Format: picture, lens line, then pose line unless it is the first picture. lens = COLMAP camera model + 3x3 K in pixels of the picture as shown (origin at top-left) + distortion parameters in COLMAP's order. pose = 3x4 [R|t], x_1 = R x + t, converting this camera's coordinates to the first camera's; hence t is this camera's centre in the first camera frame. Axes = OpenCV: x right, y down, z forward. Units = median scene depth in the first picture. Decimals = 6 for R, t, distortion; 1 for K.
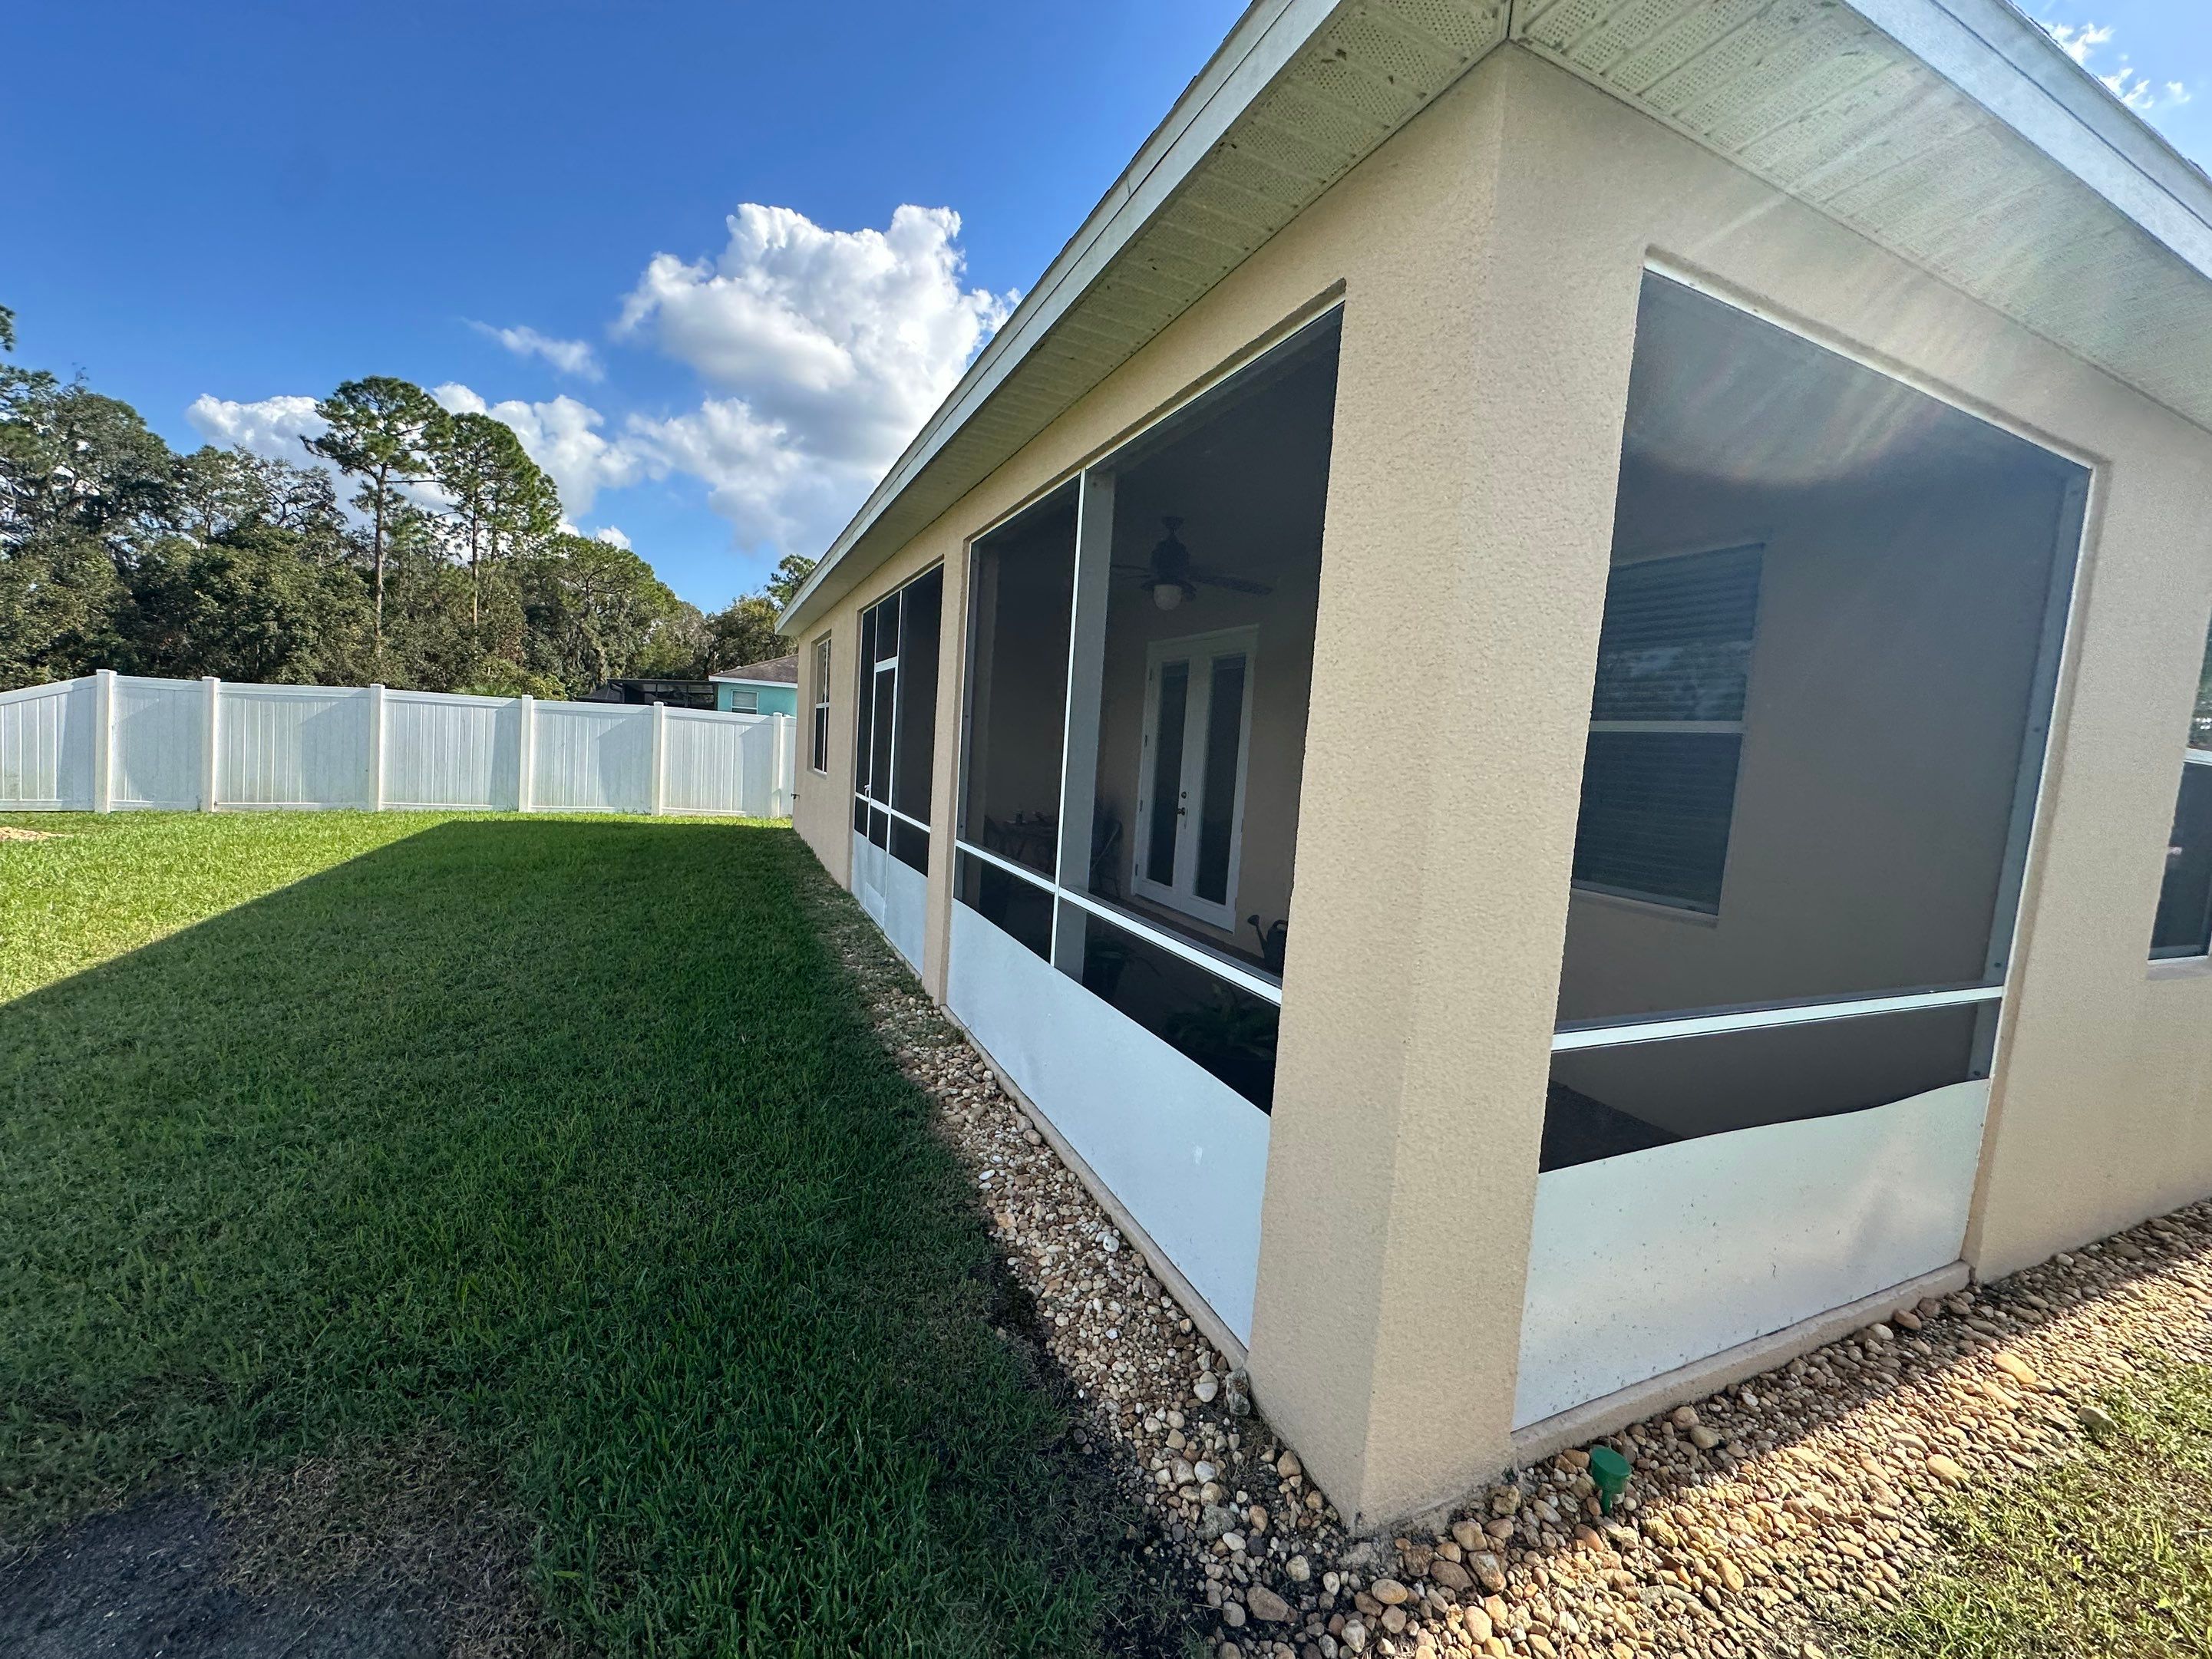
lens RADIAL K [[884.8, 0, 1106.7], [0, 884.8, 823.0], [0, 0, 1]] dist [-0.000746, 0.000526]
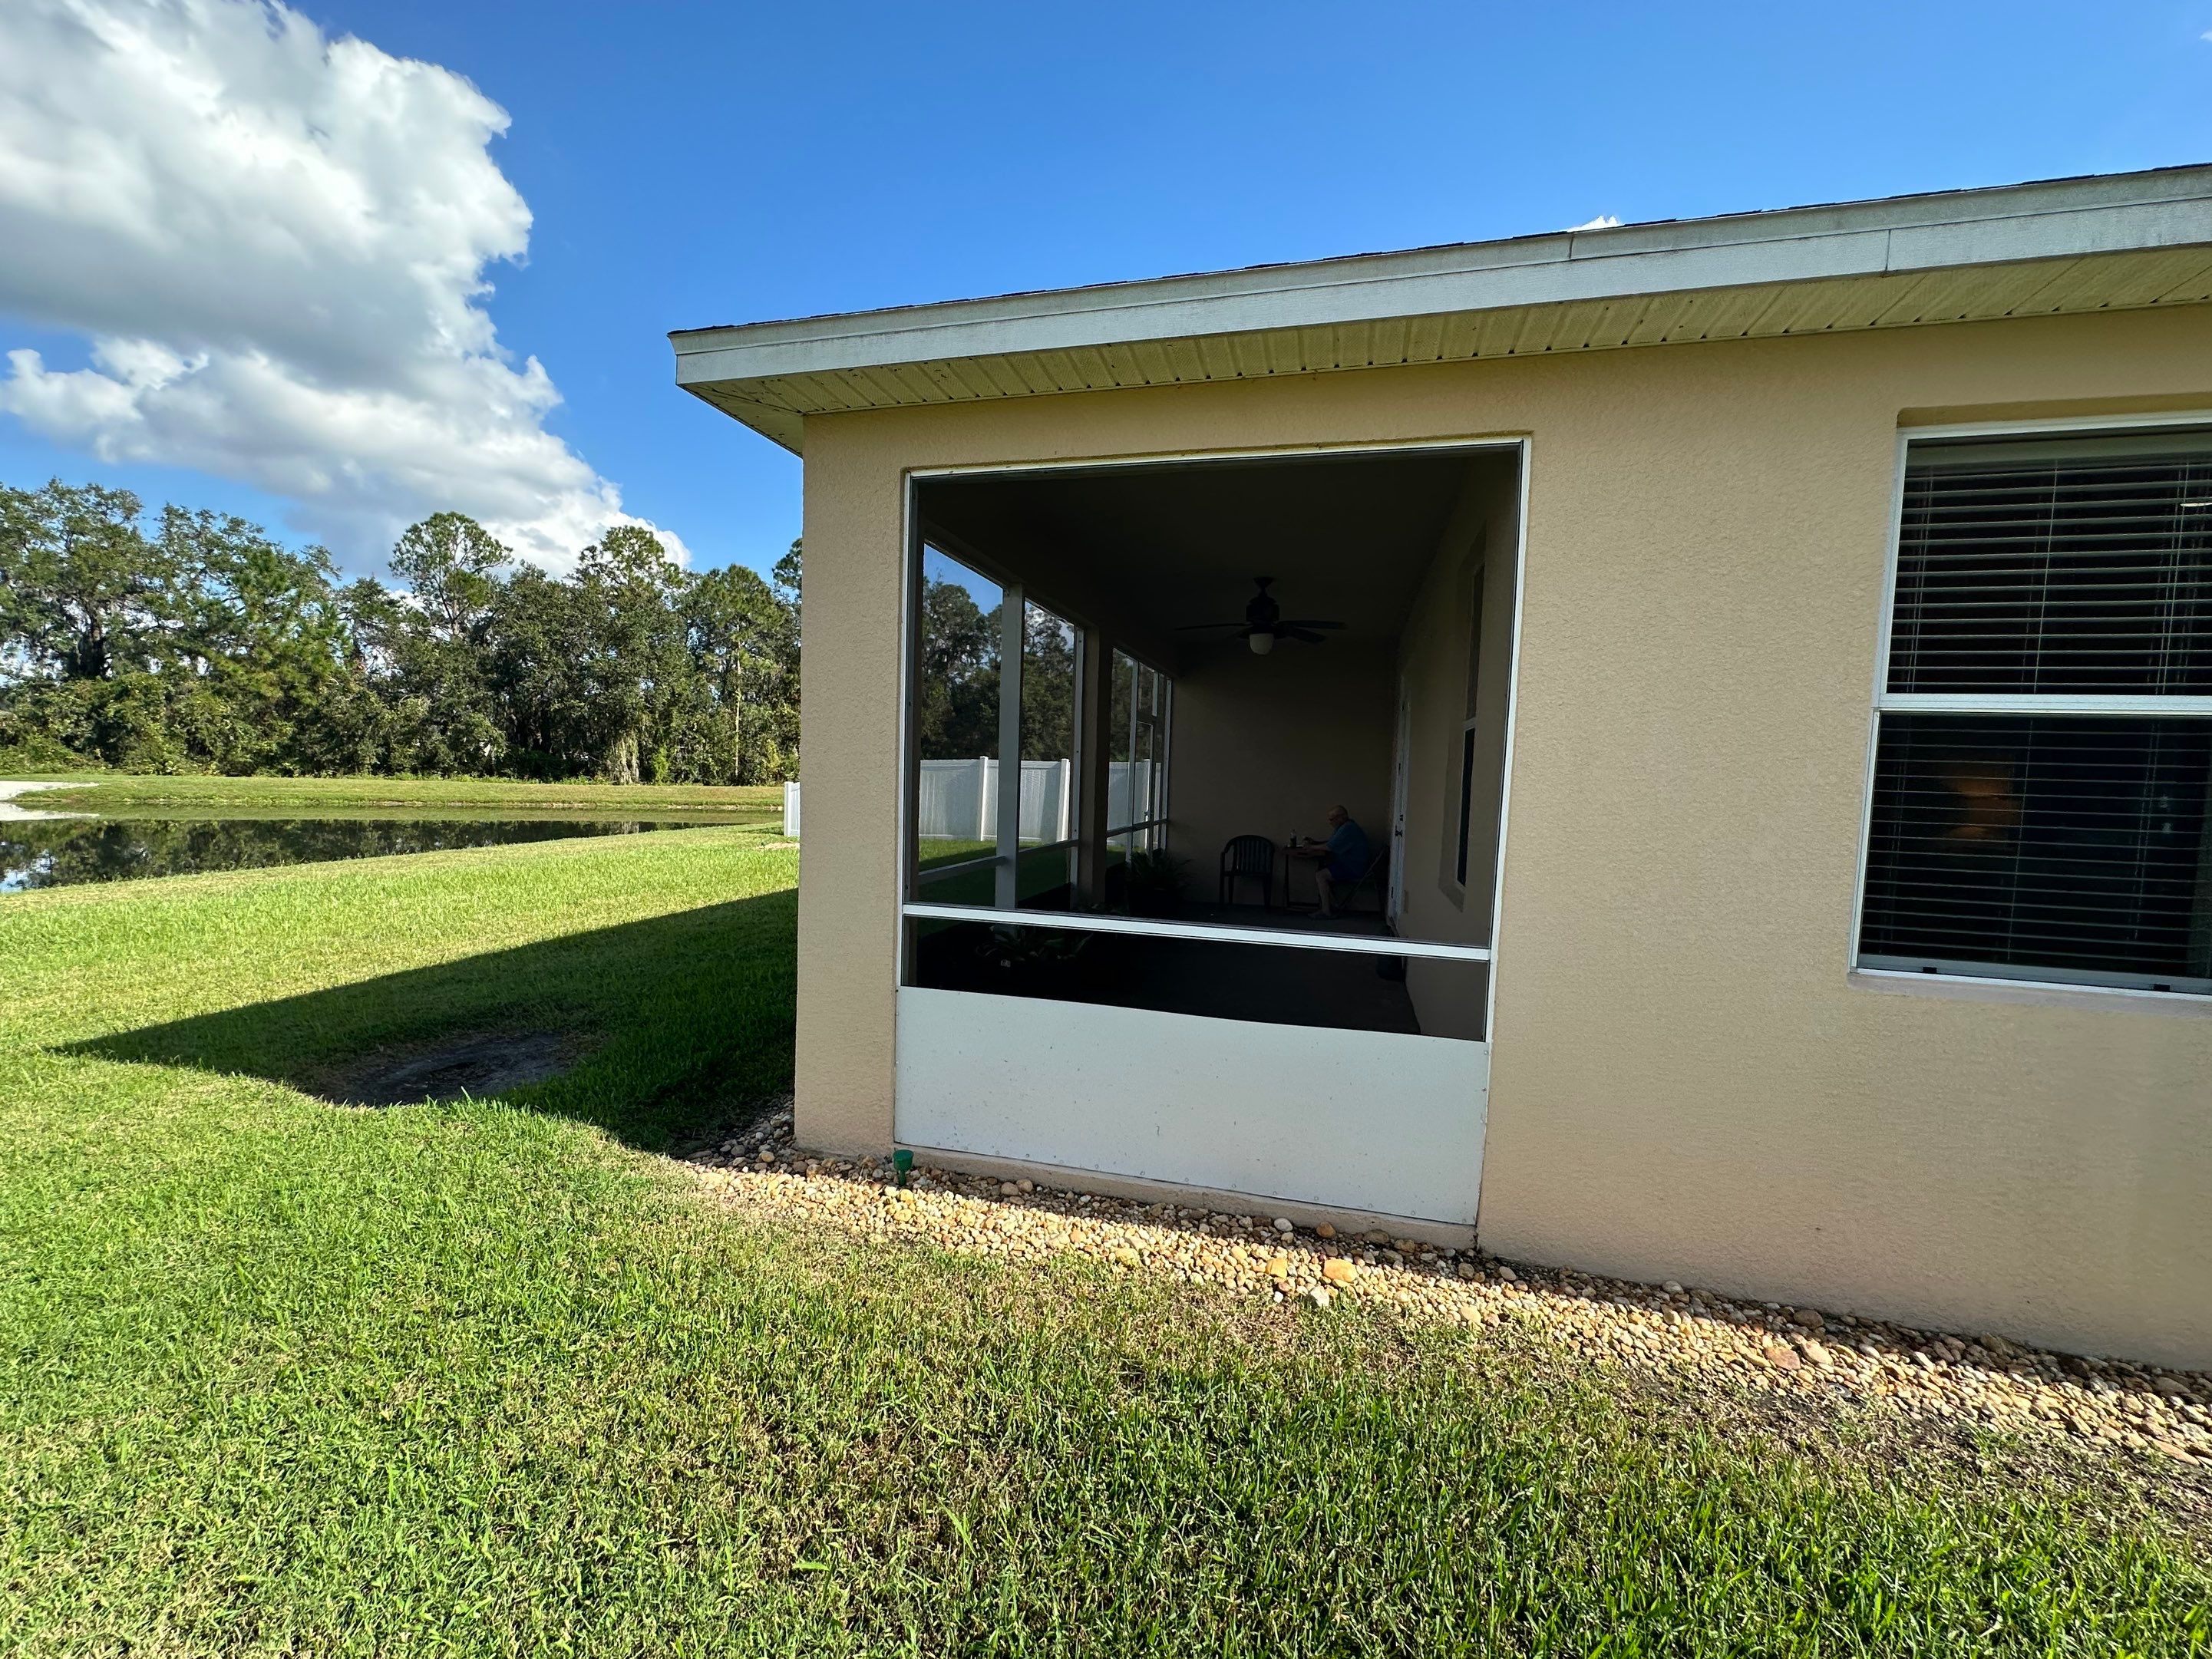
lens RADIAL K [[884.8, 0, 1106.8], [0, 884.8, 819.3], [0, 0, 1]] dist [-0.000746, 0.000526]
pose [[0.770773, -0.007292, -0.637068, 0.699152], [-0.034726, 0.997967, -0.053437, 0.054951], [0.636163, 0.063311, 0.768953, -0.037088]]
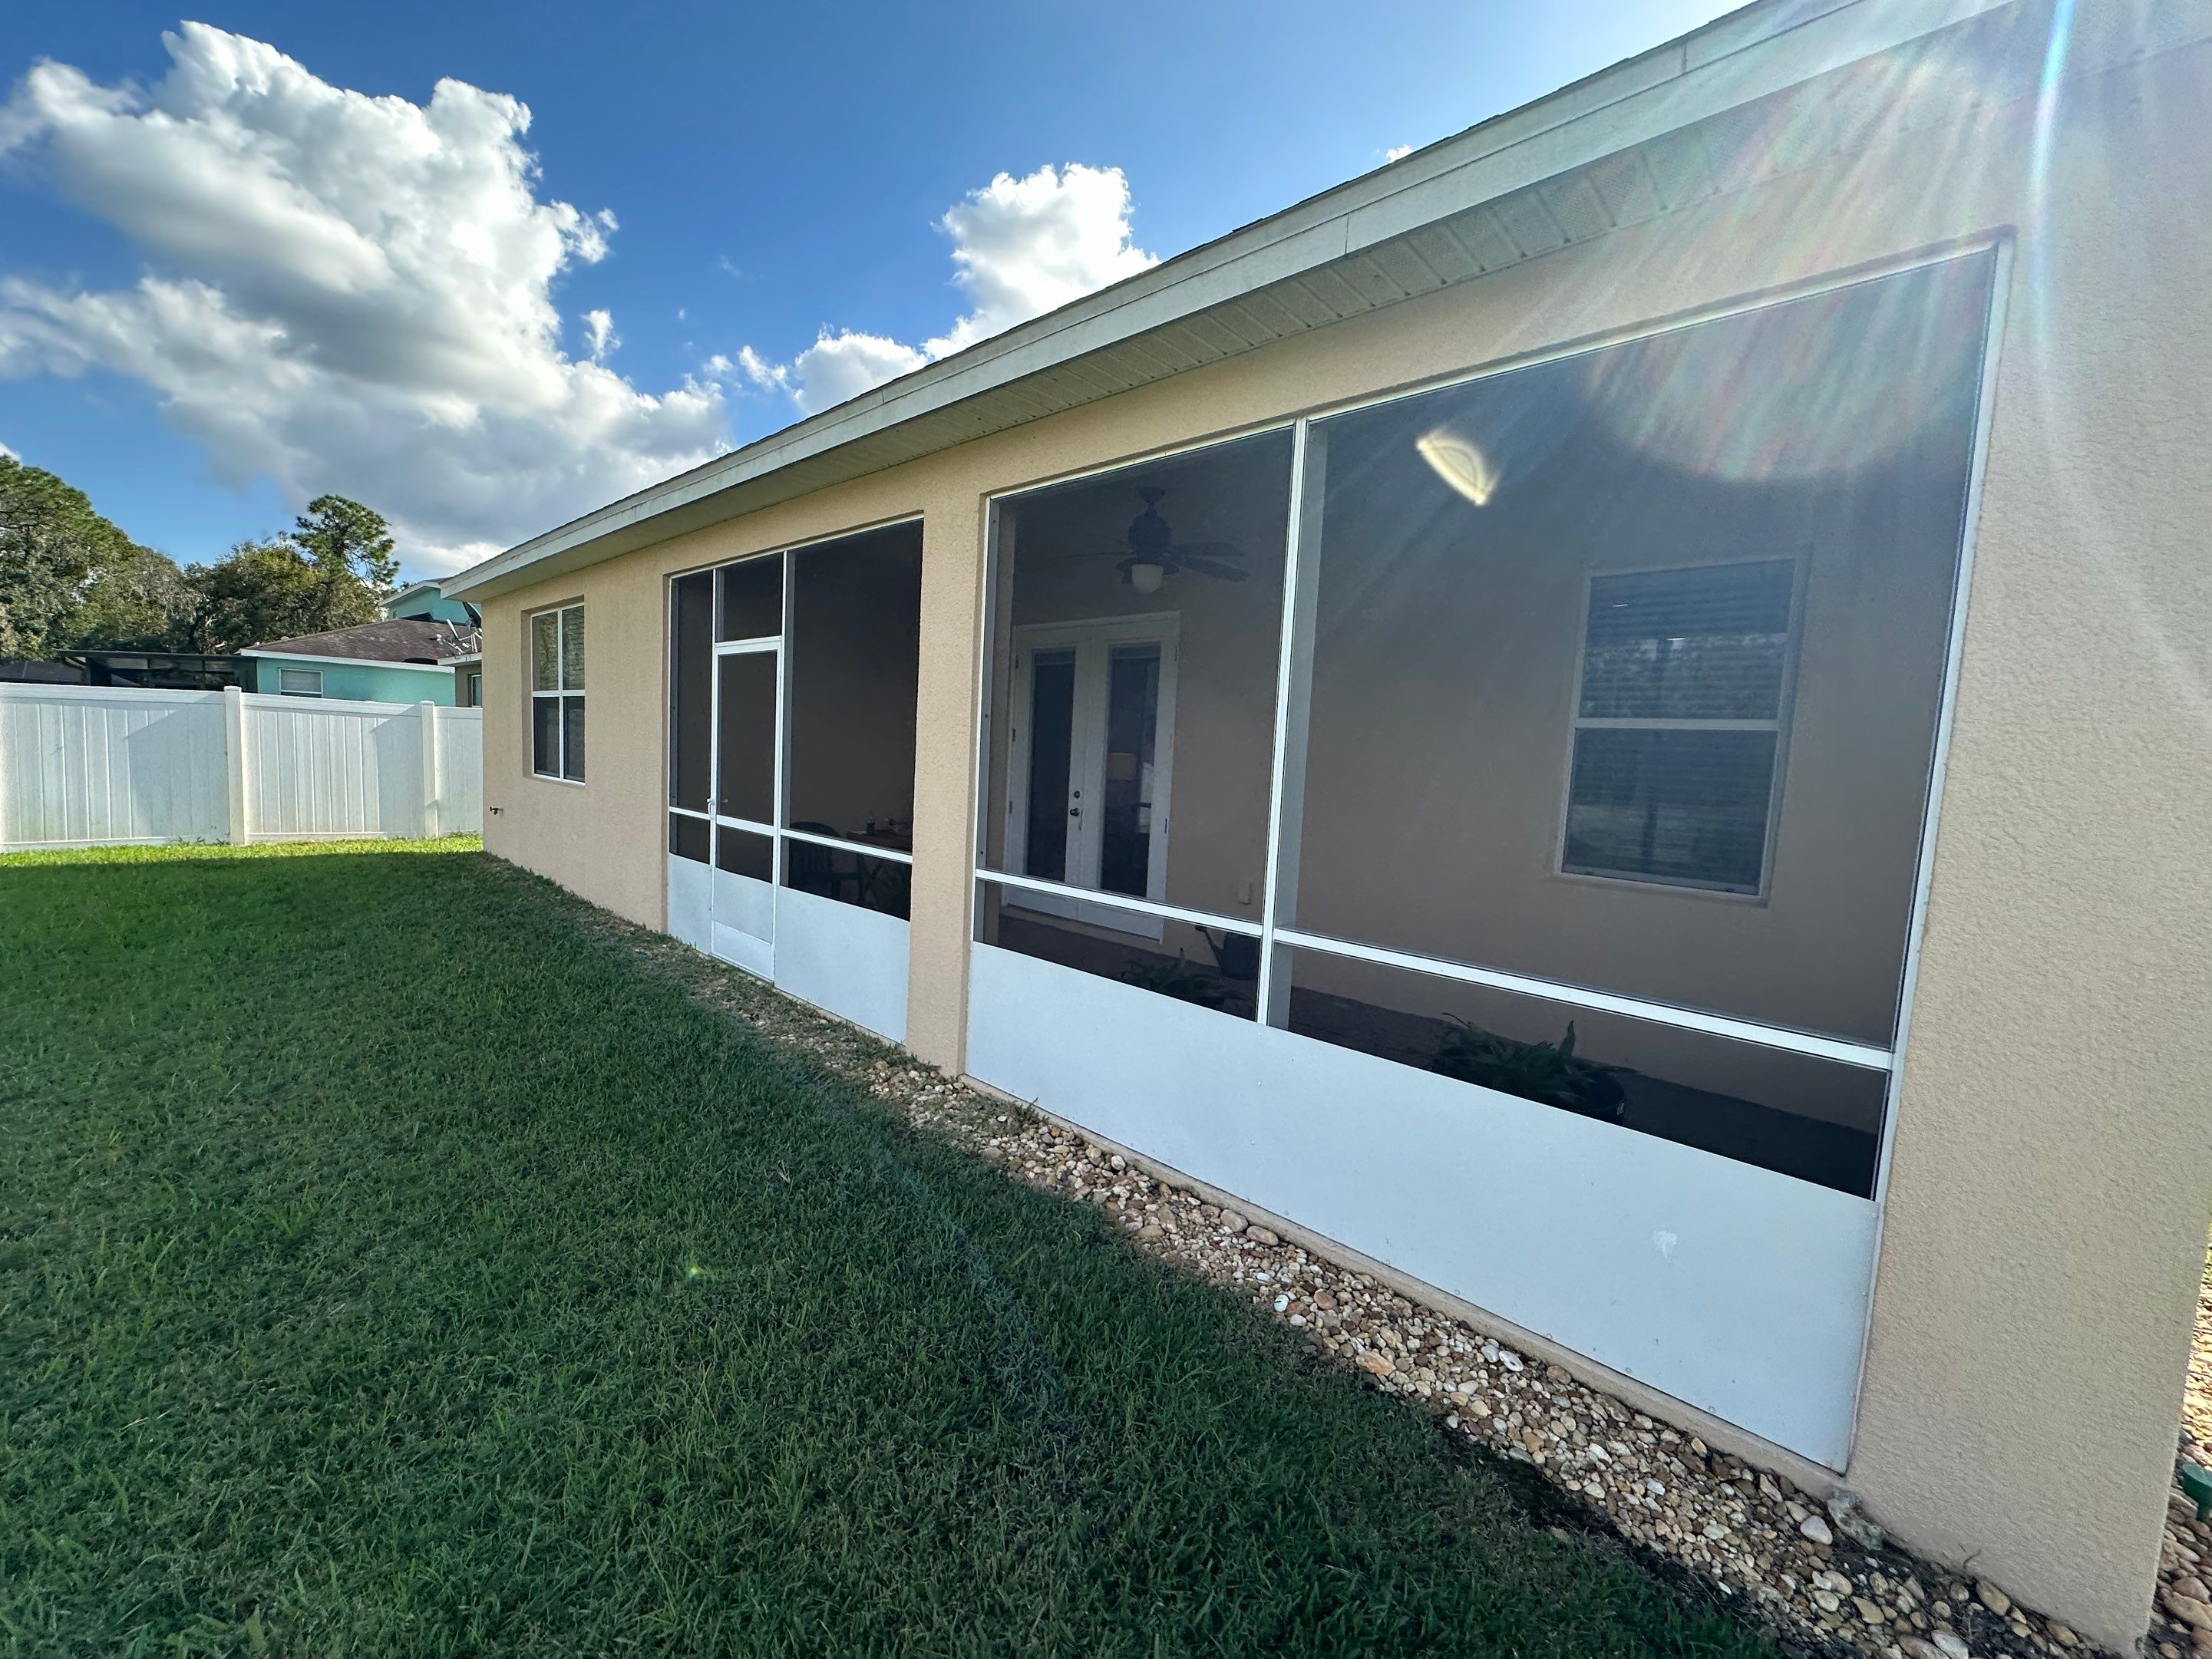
lens RADIAL K [[884.8, 0, 1108.0], [0, 884.8, 823.1], [0, 0, 1]] dist [-0.000746, 0.000526]
pose [[0.927138, -0.051348, 0.371186, -0.326651], [0.044772, 0.998651, 0.026317, -0.035970], [-0.372036, -0.007780, 0.928186, 0.192187]]
